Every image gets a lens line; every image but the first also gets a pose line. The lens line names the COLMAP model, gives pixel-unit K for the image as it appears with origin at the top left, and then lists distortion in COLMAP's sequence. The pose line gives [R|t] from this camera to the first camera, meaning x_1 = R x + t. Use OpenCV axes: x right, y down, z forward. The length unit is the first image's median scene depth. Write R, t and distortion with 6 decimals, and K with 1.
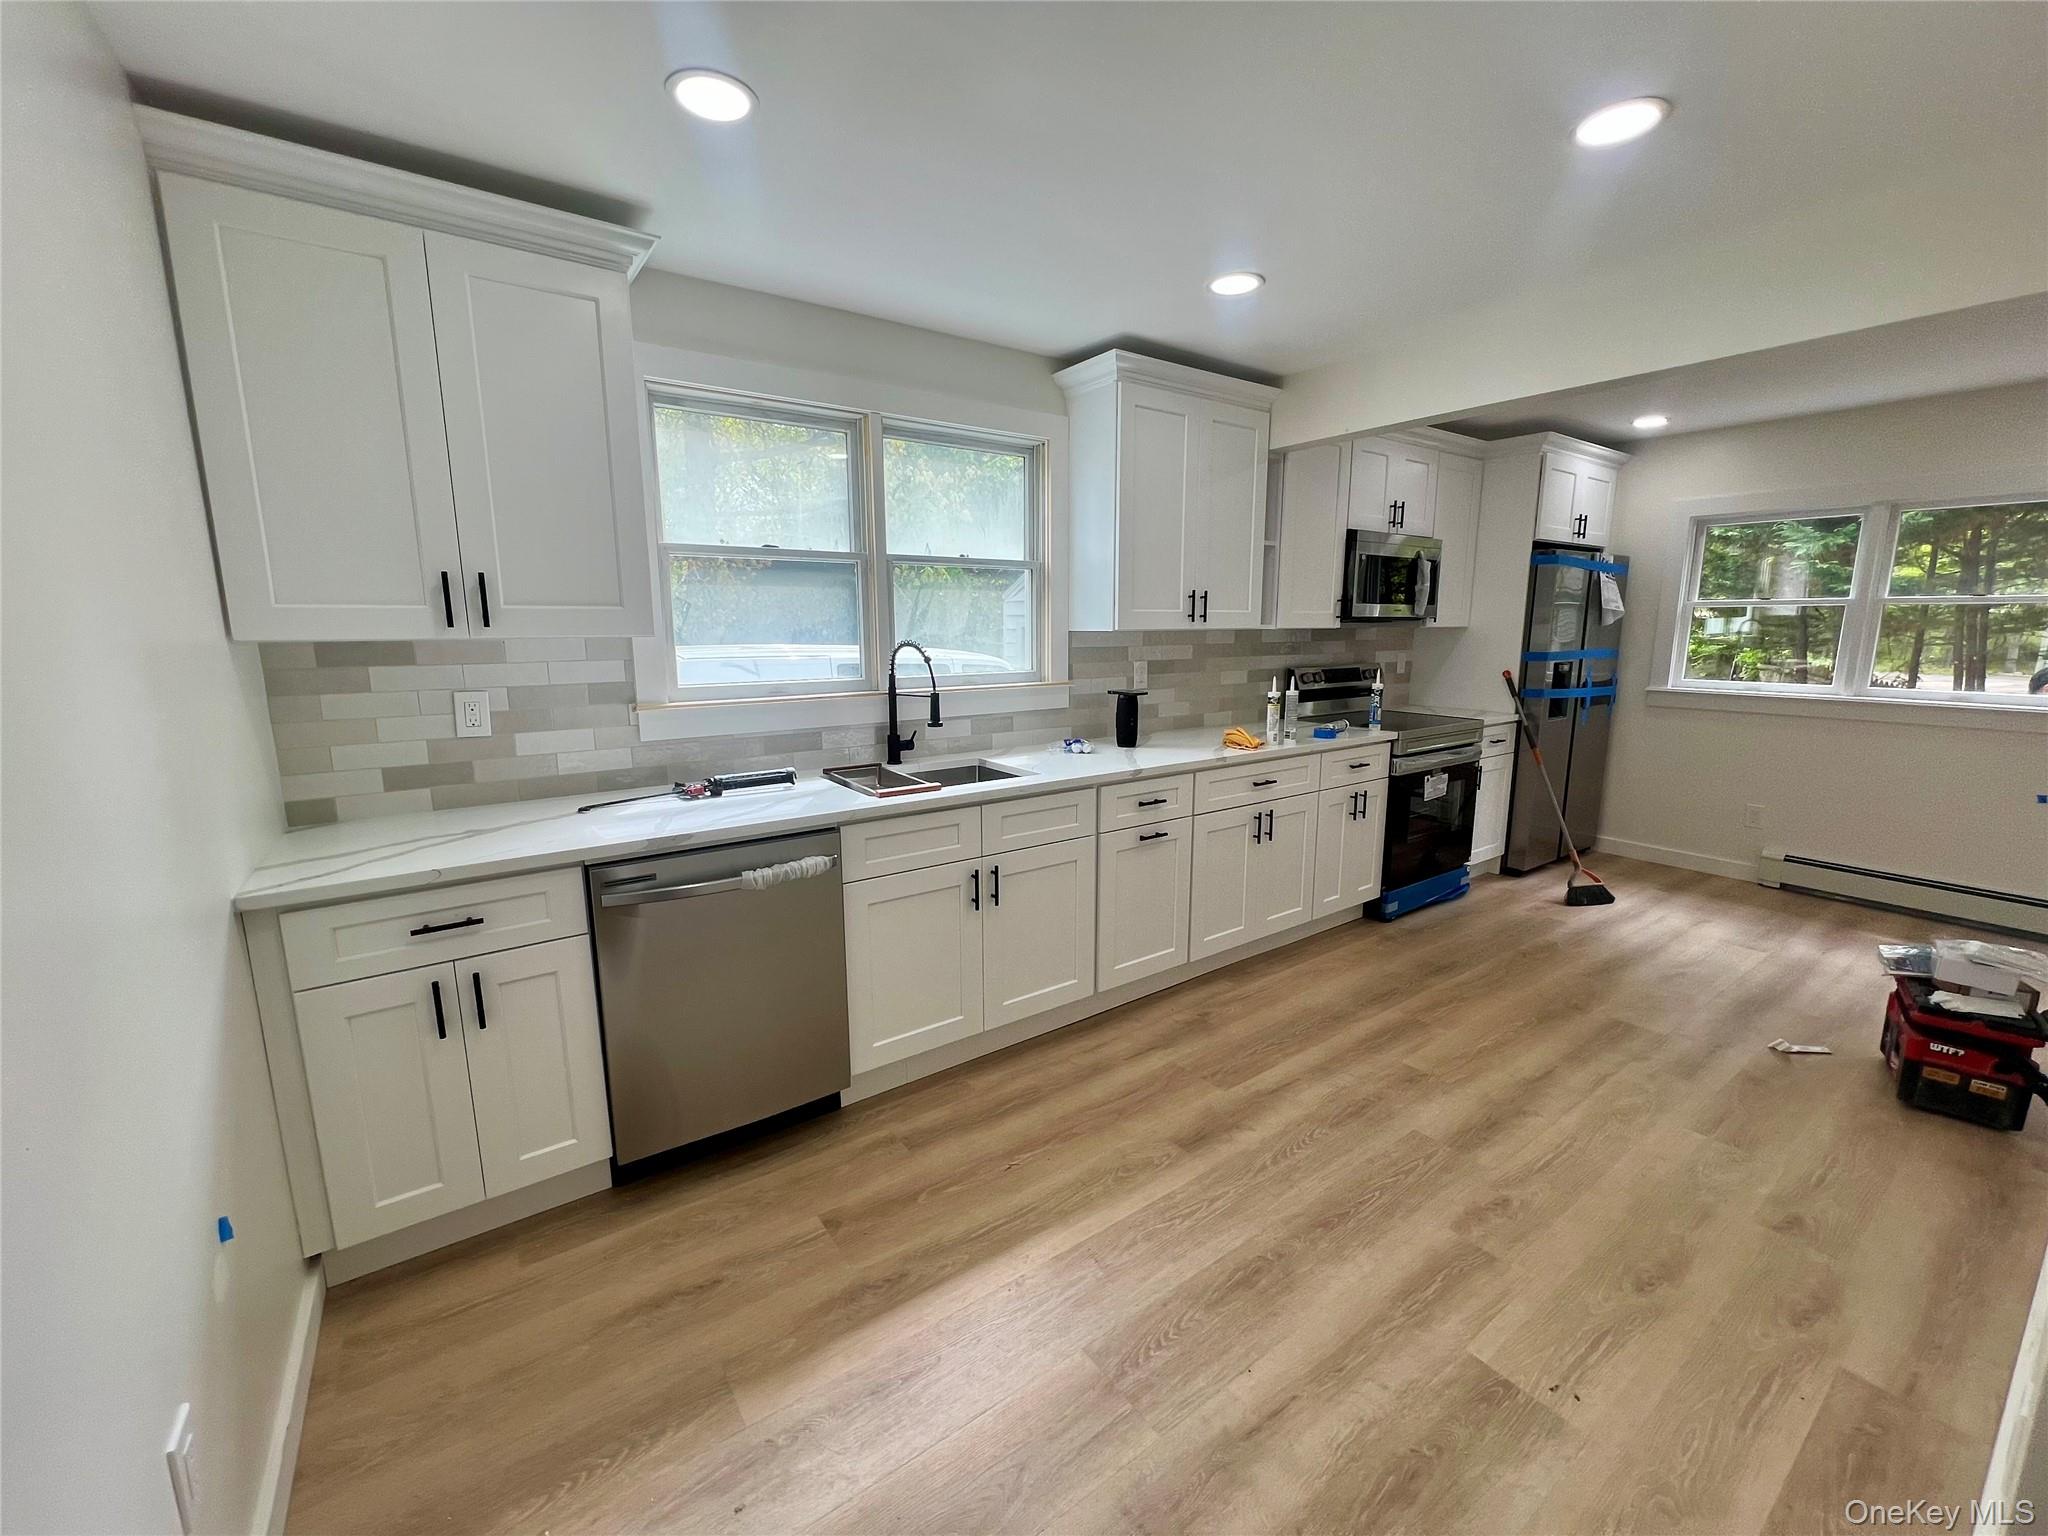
lens RADIAL K [[815.6, 0, 1026.5], [0, 815.6, 760.5], [0, 0, 1]] dist [-0.002470, -0.000099]
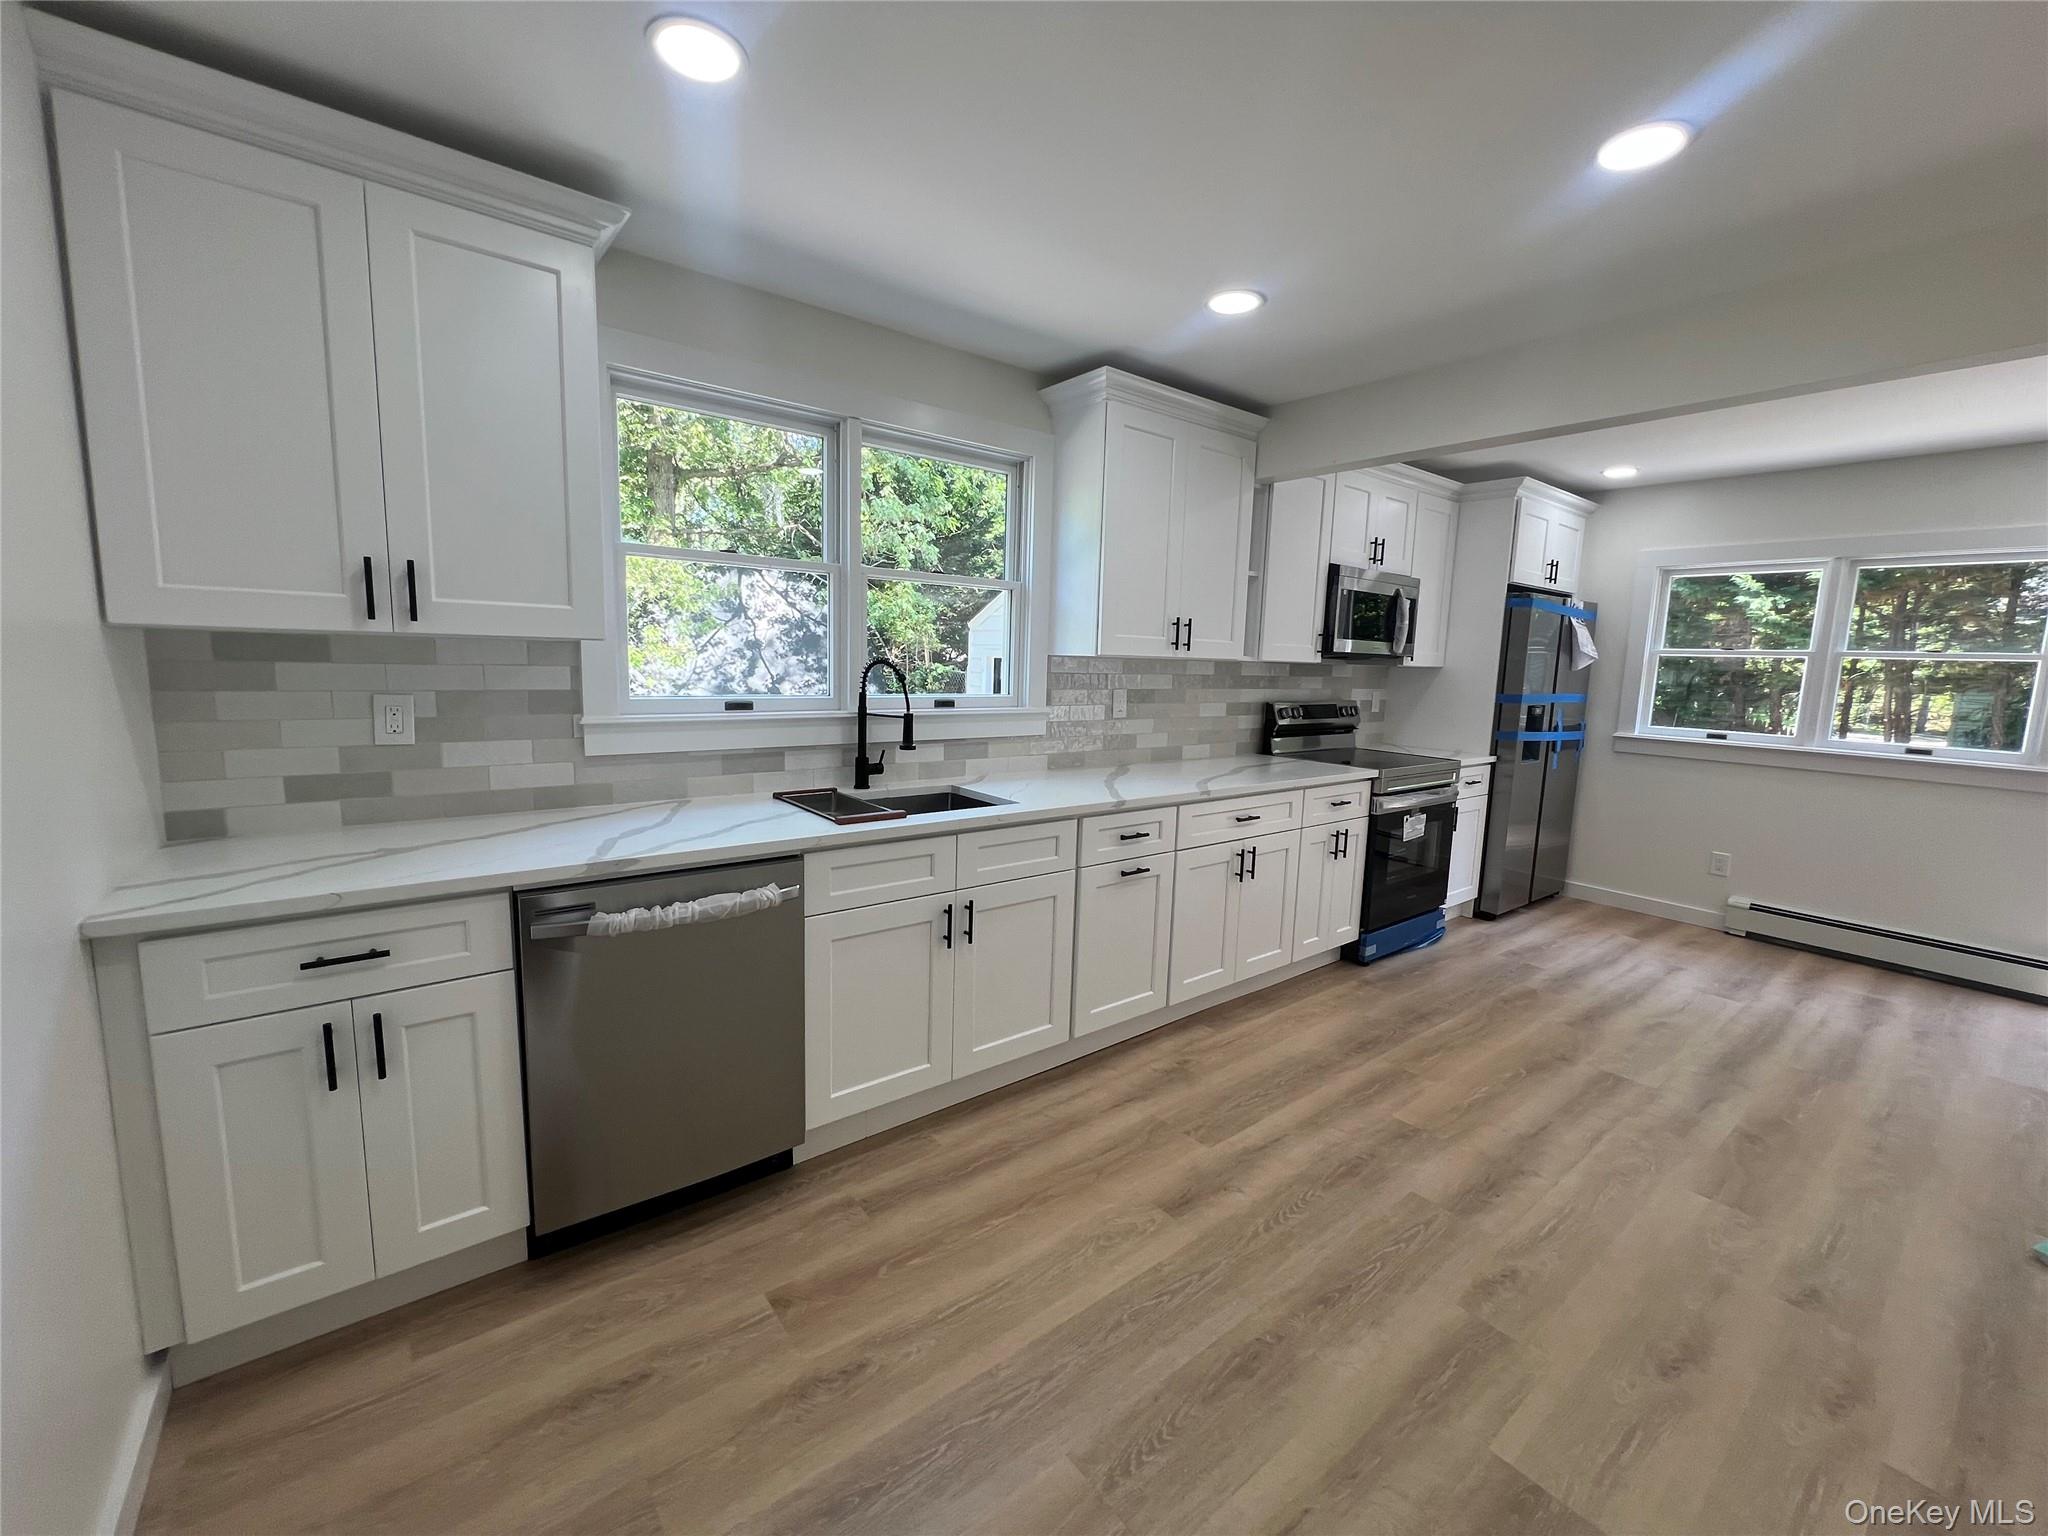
lens RADIAL K [[819.3, 0, 1026.4], [0, 819.3, 760.5], [0, 0, 1]] dist [-0.002790, -0.000262]
pose [[0.998339, 0.027392, 0.050690, -0.027437], [-0.025343, 0.998853, -0.040629, 0.006808], [-0.051745, 0.039277, 0.997888, 0.062719]]
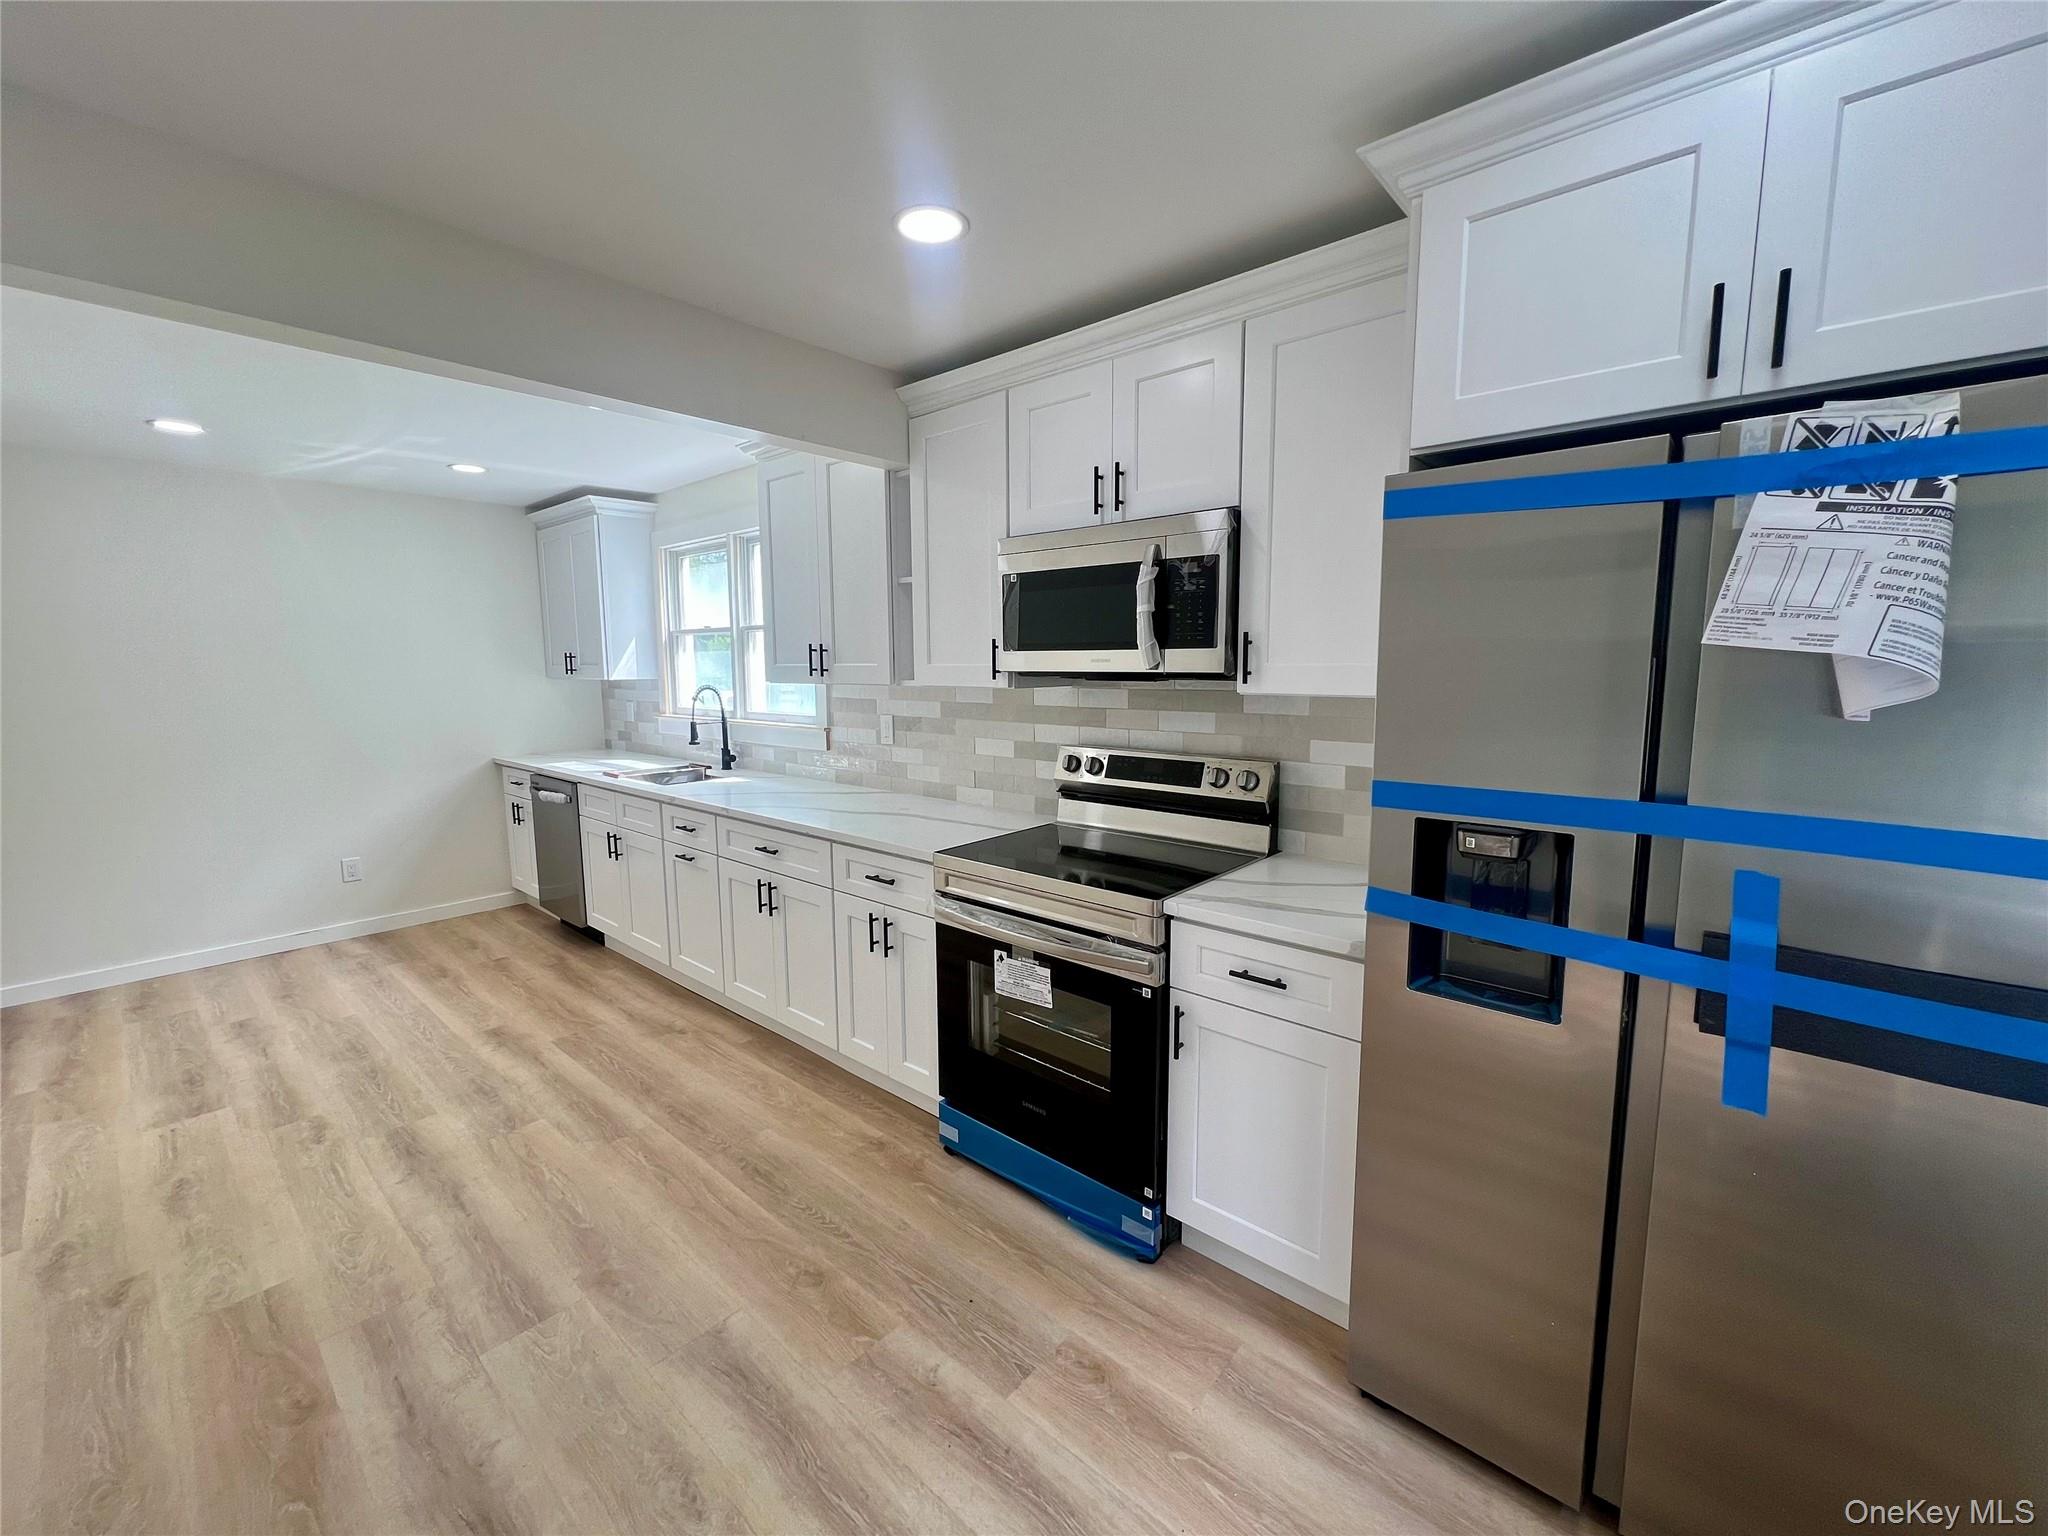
lens RADIAL K [[819.3, 0, 1019.2], [0, 819.3, 762.1], [0, 0, 1]] dist [-0.002790, -0.000262]
pose [[0.235720, 0.120471, -0.964325, 1.716296], [-0.157277, 0.983935, 0.084476, -0.268517], [0.959010, 0.131754, 0.250880, 1.419045]]
